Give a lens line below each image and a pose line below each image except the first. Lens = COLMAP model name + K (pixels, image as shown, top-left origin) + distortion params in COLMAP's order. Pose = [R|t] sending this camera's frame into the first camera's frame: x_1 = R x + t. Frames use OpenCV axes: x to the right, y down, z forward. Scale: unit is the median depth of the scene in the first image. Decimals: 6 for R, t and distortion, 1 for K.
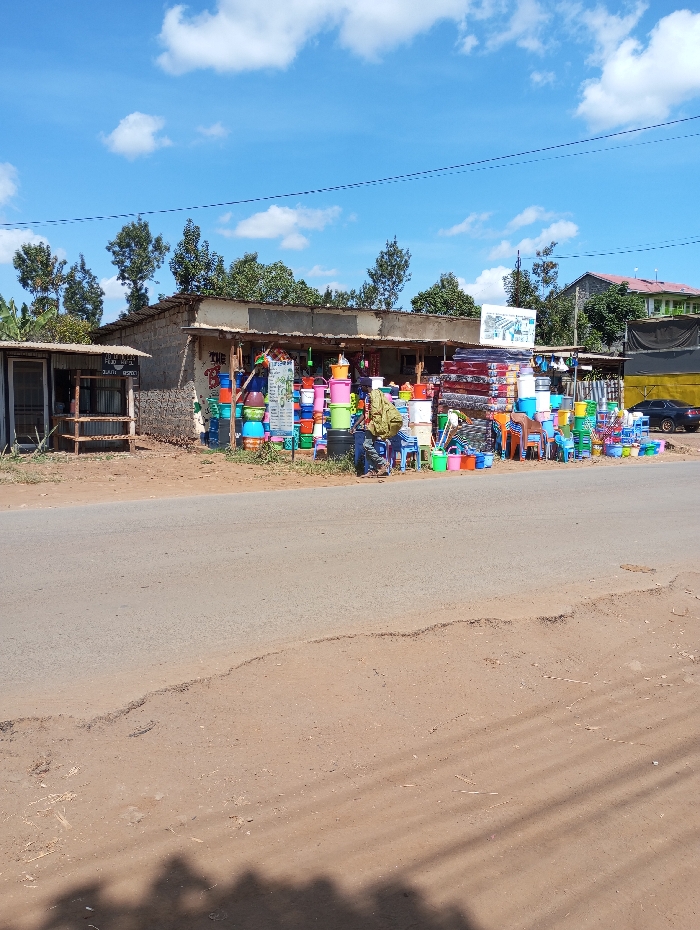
lens RADIAL K [[811.7, 0, 316.3], [0, 811.7, 466.3], [0, 0, 1]] dist [0.012404, 0.003838]
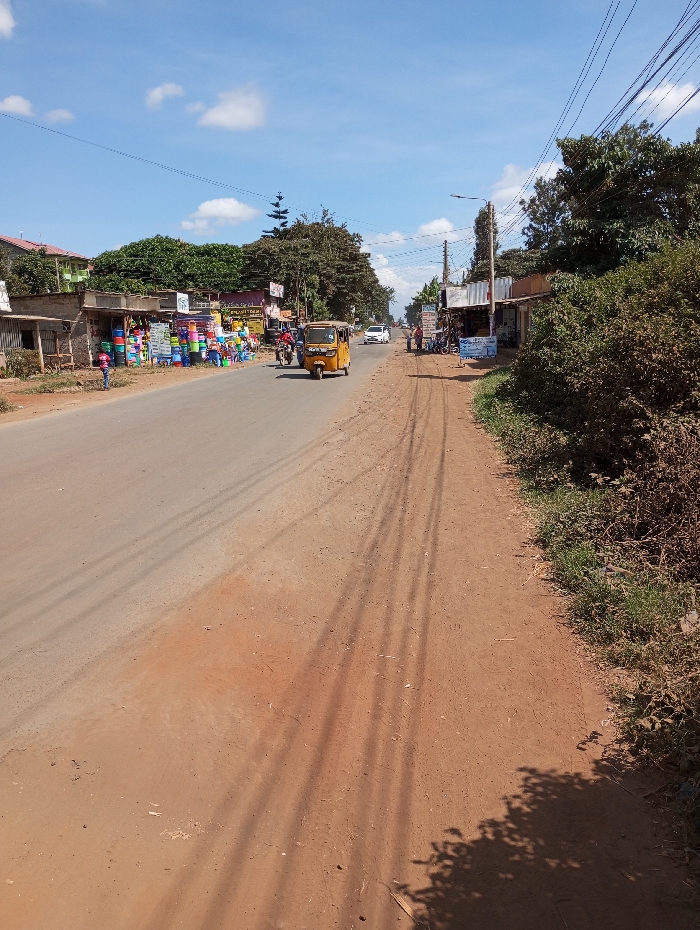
lens RADIAL K [[811.7, 0, 316.3], [0, 811.7, 466.3], [0, 0, 1]] dist [0.012404, 0.003838]
pose [[0.653378, -0.158211, 0.740315, -1.162905], [0.106289, 0.987403, 0.117208, 0.035259], [-0.749533, 0.002106, 0.661964, -0.644098]]
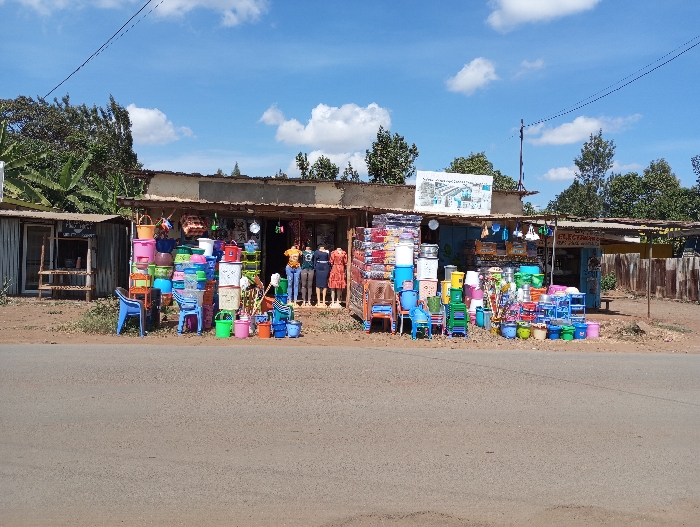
lens RADIAL K [[611.0, 0, 350.0], [0, 611.0, 263.5], [0, 0, 1]] dist [0.012404, 0.003838]
pose [[0.891216, 0.025608, -0.452856, 0.461233], [-0.068980, 0.994444, -0.079517, -0.023883], [0.448304, 0.102104, 0.888031, 0.316616]]
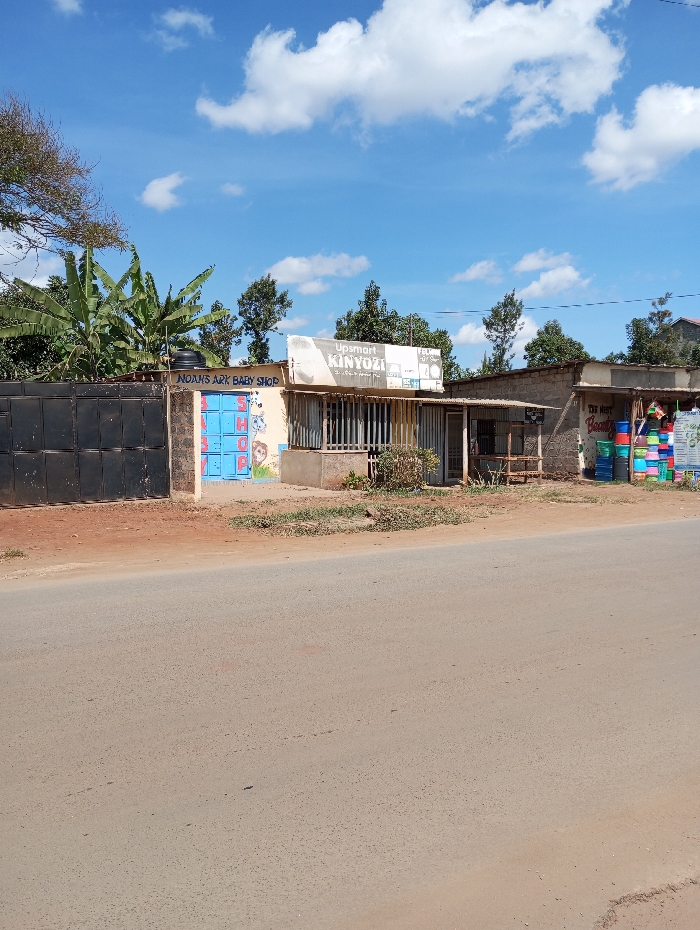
lens RADIAL K [[811.7, 0, 316.3], [0, 811.7, 466.3], [0, 0, 1]] dist [0.012404, 0.003838]
pose [[0.999903, -0.012564, -0.005994, -0.494549], [0.012265, 0.998788, -0.047669, 0.009168], [0.006586, 0.047591, 0.998845, -0.233804]]
